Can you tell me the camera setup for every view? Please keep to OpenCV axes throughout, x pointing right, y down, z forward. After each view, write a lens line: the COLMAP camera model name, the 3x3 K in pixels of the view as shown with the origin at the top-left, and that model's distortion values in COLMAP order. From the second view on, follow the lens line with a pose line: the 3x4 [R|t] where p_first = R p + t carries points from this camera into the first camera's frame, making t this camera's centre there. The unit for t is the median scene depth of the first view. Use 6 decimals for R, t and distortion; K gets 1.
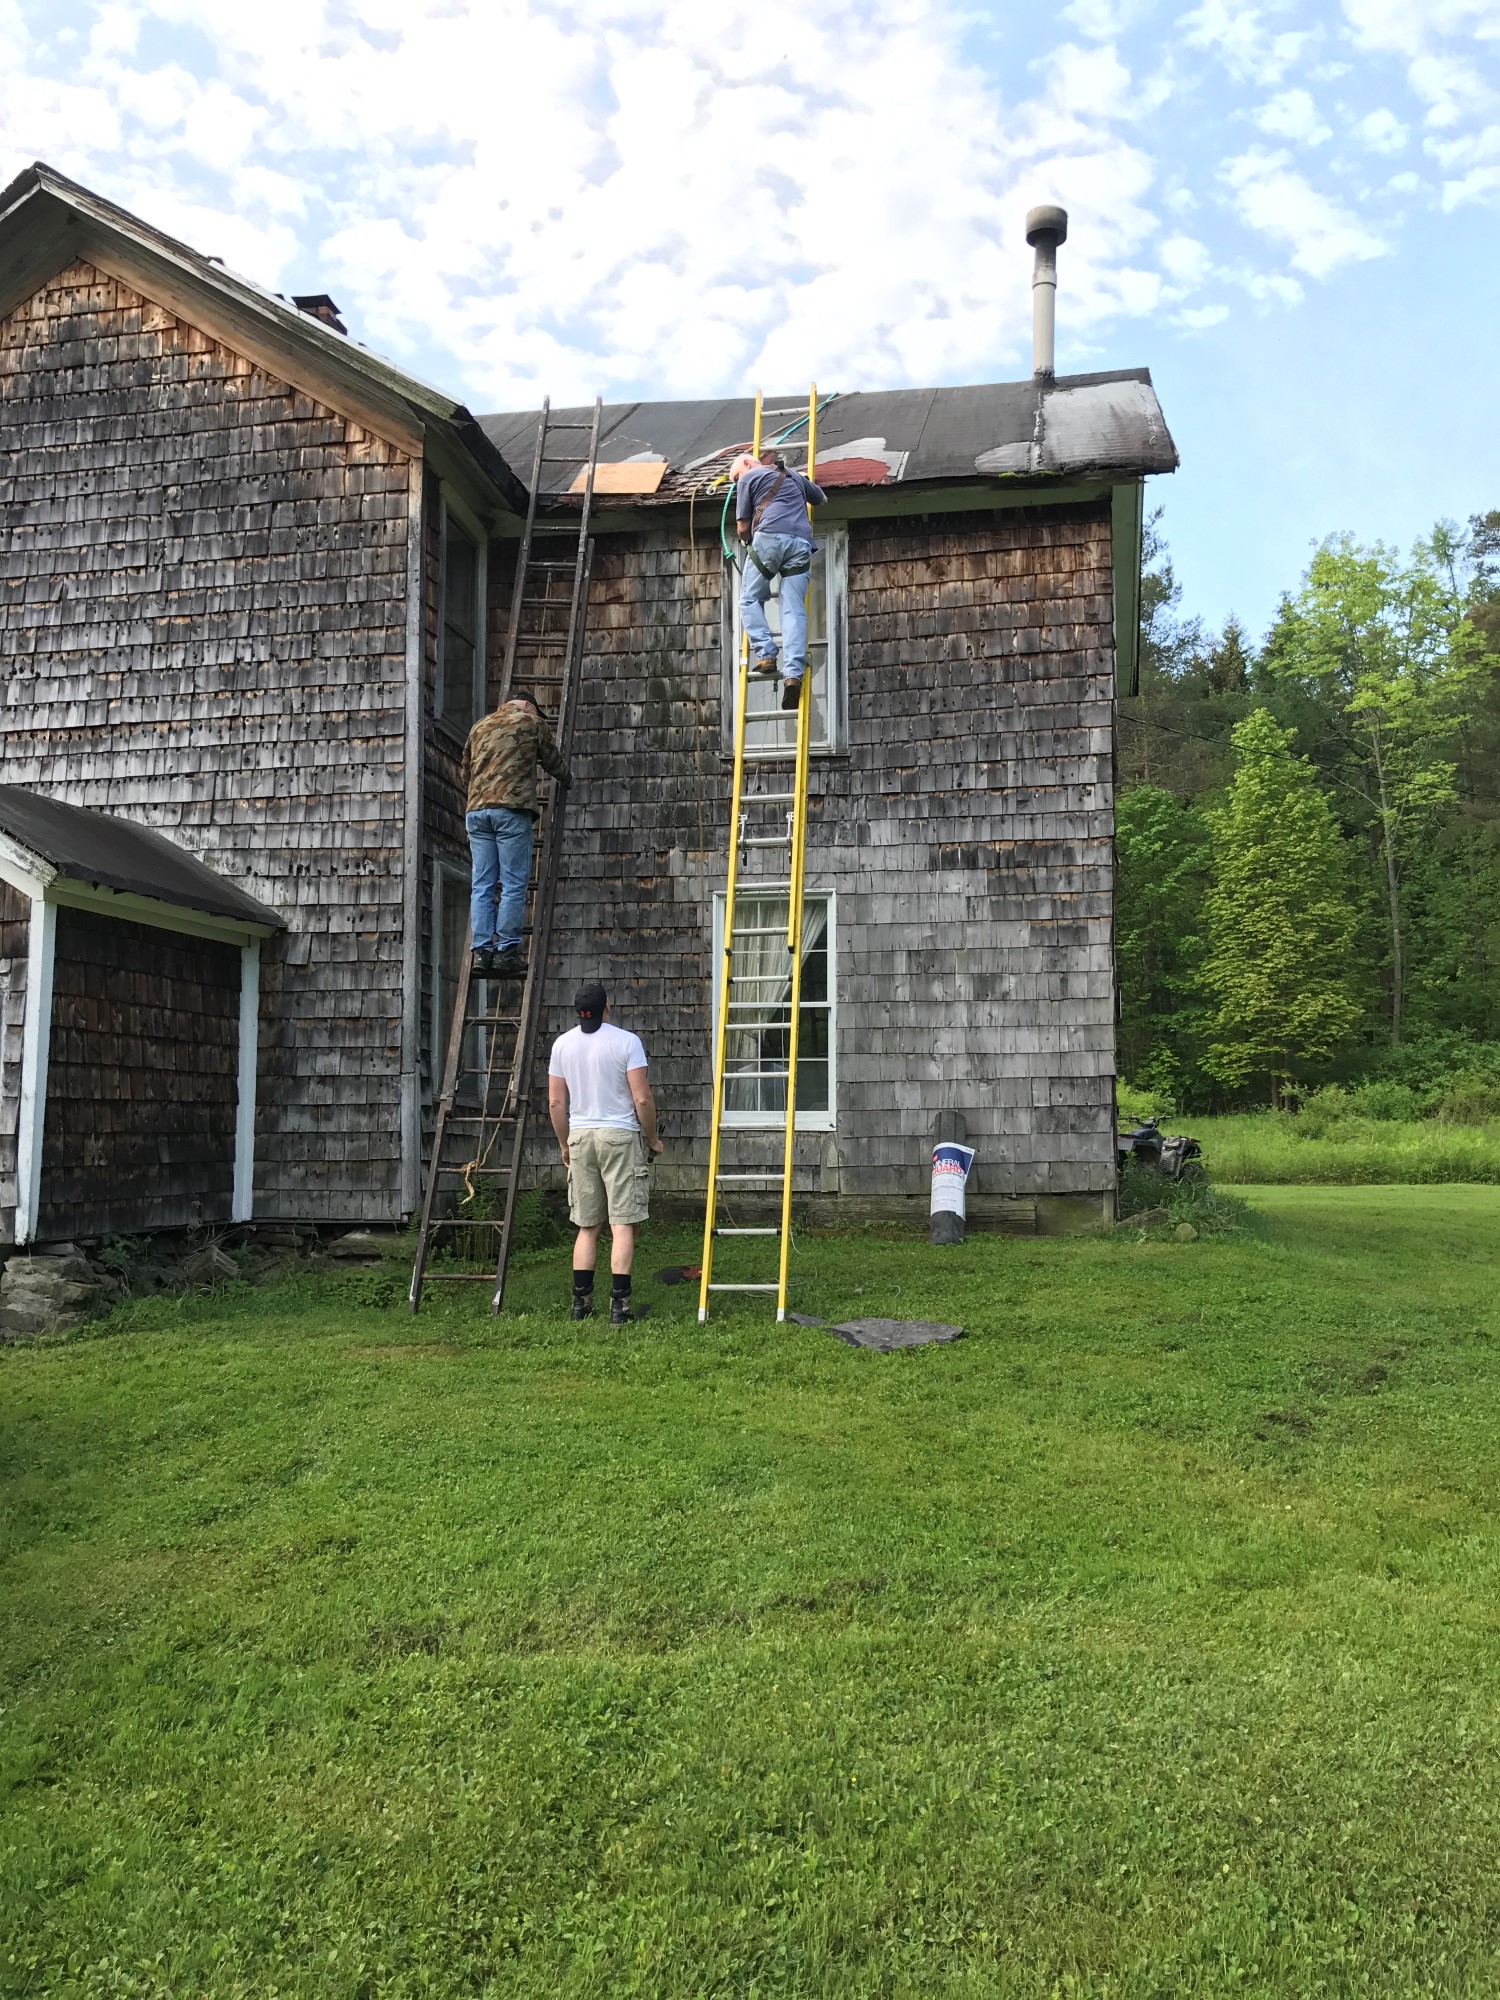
lens RADIAL K [[1756.8, 0, 770.5], [0, 1756.8, 996.2], [0, 0, 1]] dist [0.166508, -0.562485]
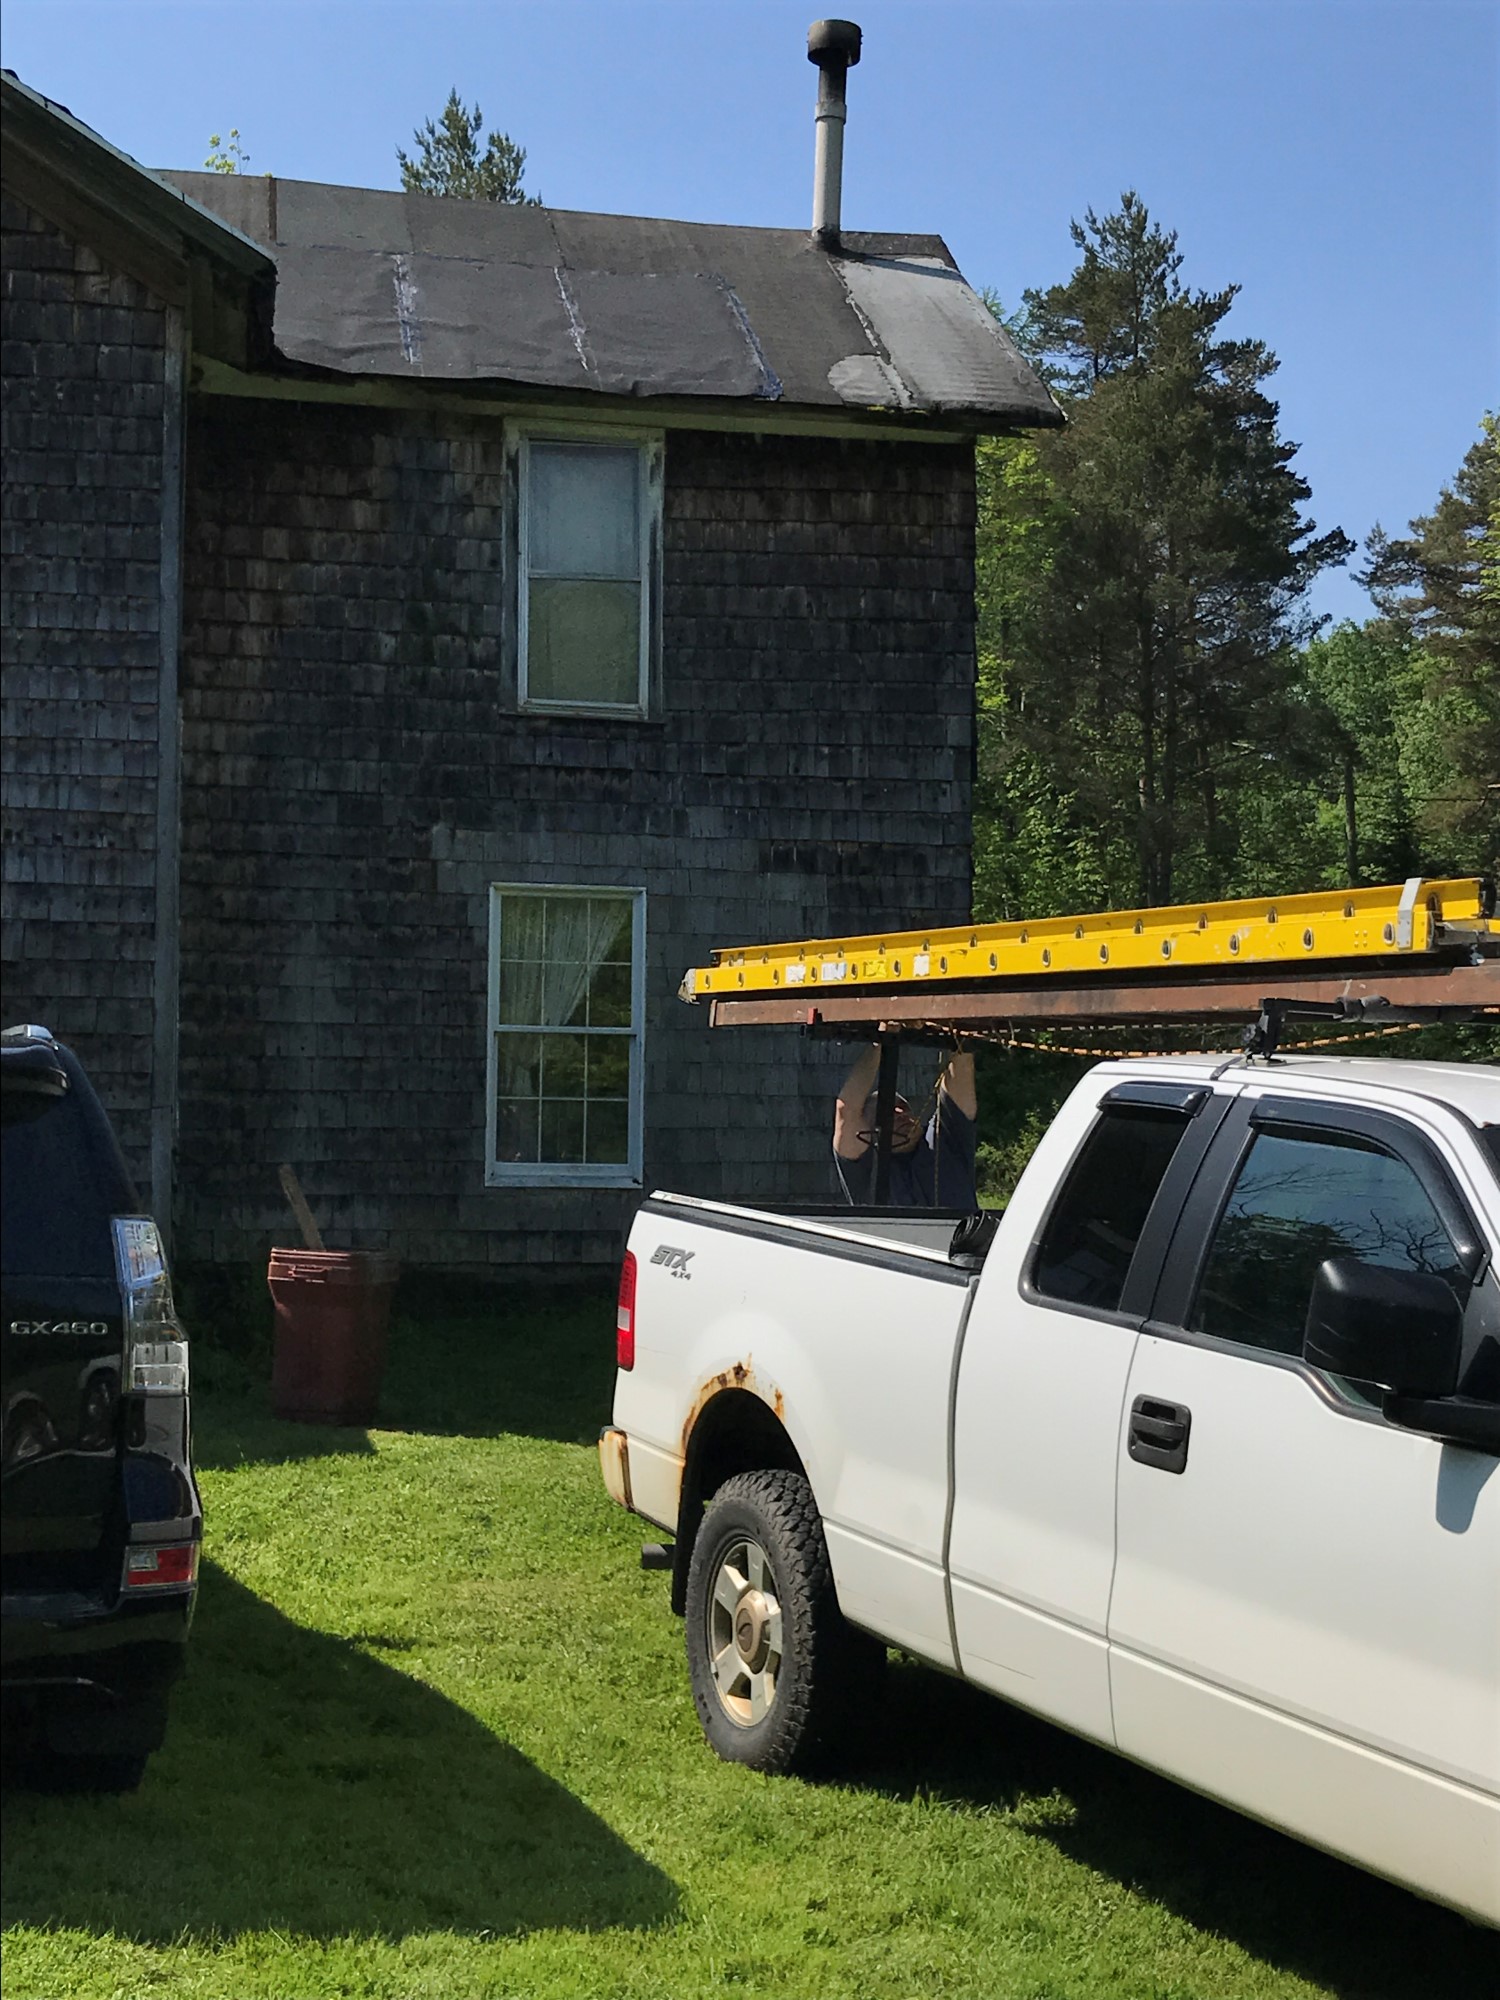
lens RADIAL K [[3022.0, 0, 837.8], [0, 3022.0, 1003.7], [0, 0, 1]] dist [0.229555, -0.822221]
pose [[0.928149, 0.033885, 0.370663, -0.408621], [-0.040789, 0.999109, 0.010801, -0.027411], [-0.369967, -0.025144, 0.928704, -0.337761]]
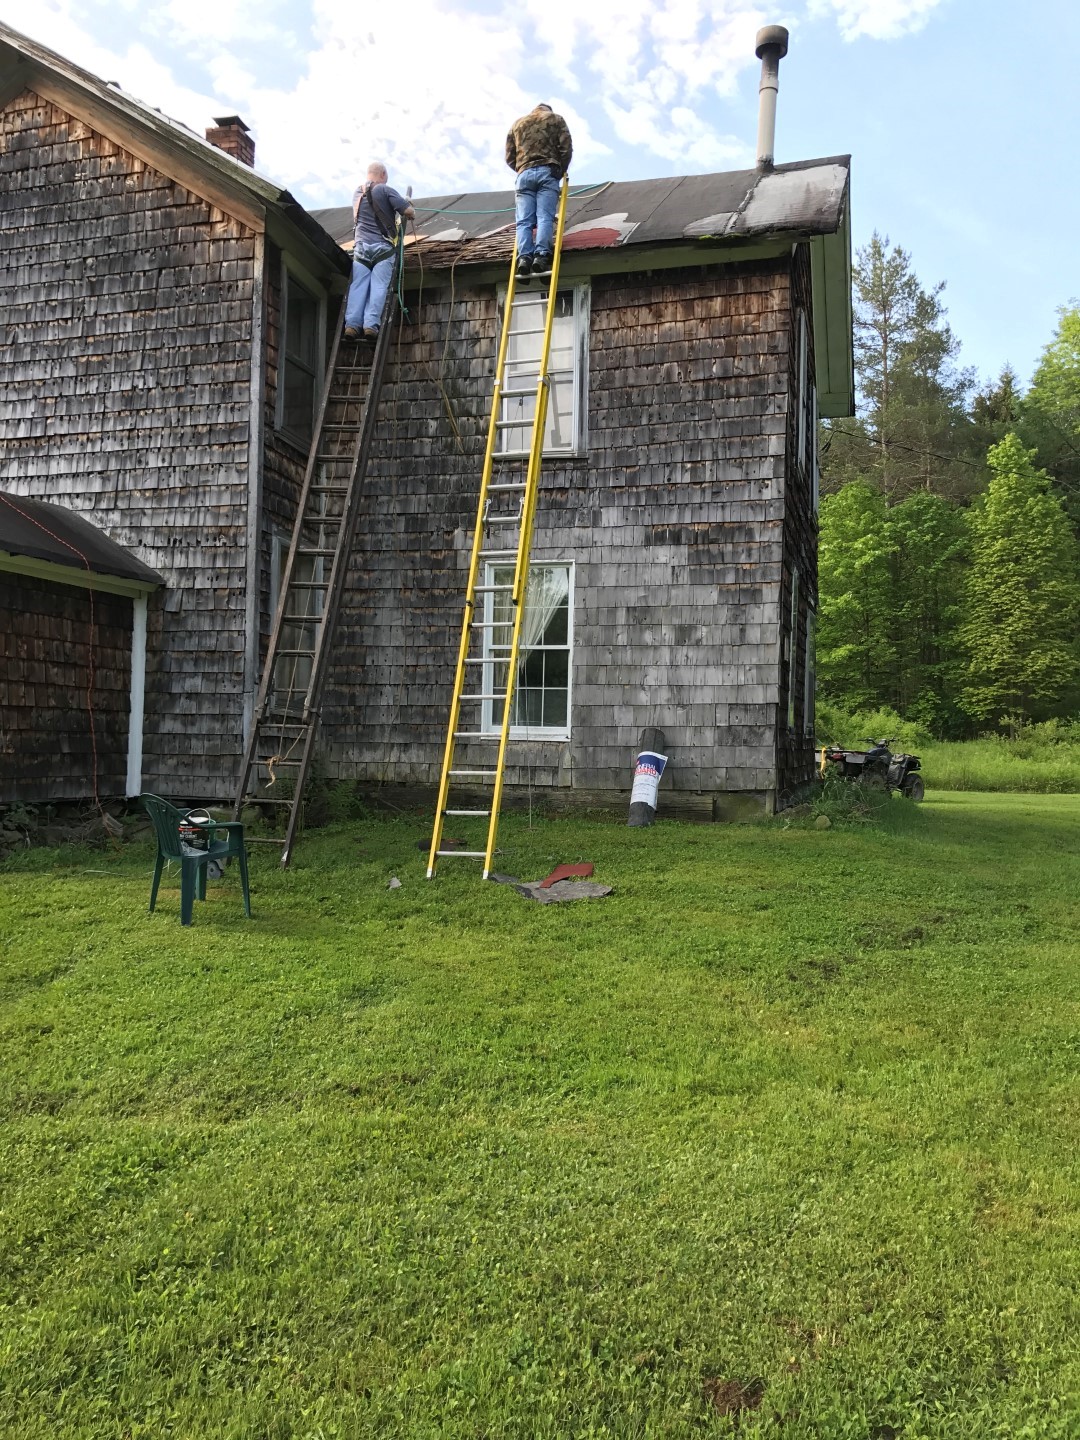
lens RADIAL K [[1261.9, 0, 544.6], [0, 1261.9, 728.3], [0, 0, 1]] dist [0.070223, -0.140960]
pose [[0.994422, 0.019723, -0.103610, 0.119577], [-0.013248, 0.997937, 0.062816, 0.006650], [0.104635, -0.061094, 0.992632, 0.047351]]
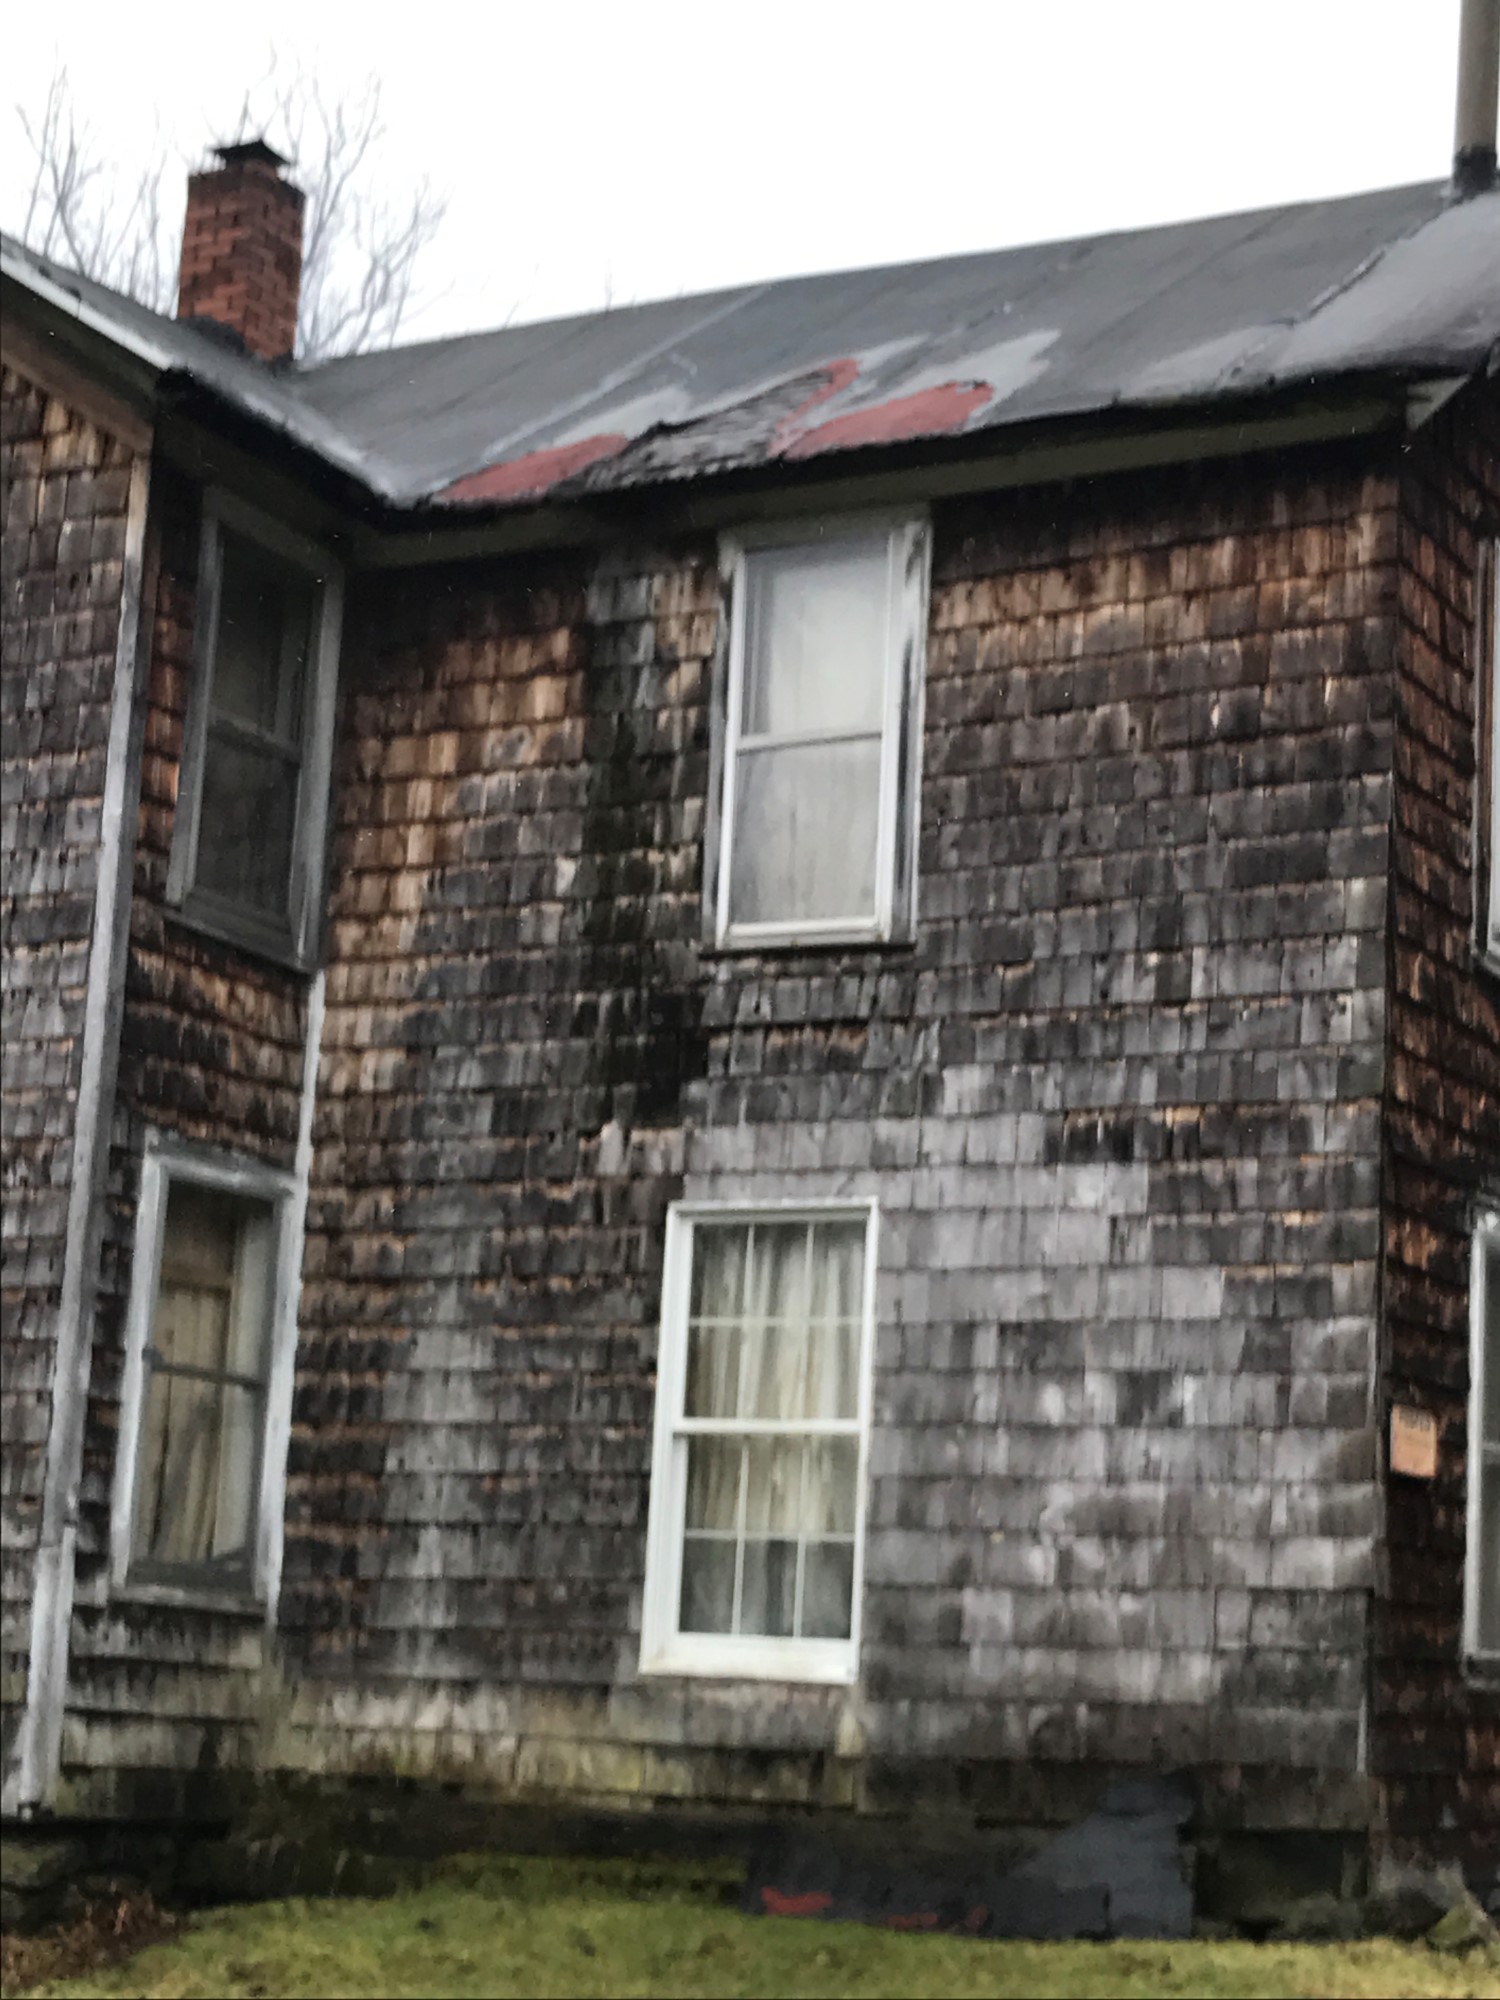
lens RADIAL K [[3877.6, 0, 658.9], [0, 3877.6, 955.7], [0, 0, 1]] dist [0.213692, 0.053261]
pose [[0.930577, -0.023820, -0.365320, 0.408339], [-0.019912, 0.993111, -0.115475, 0.000586], [0.365553, 0.114733, 0.923692, -0.084990]]
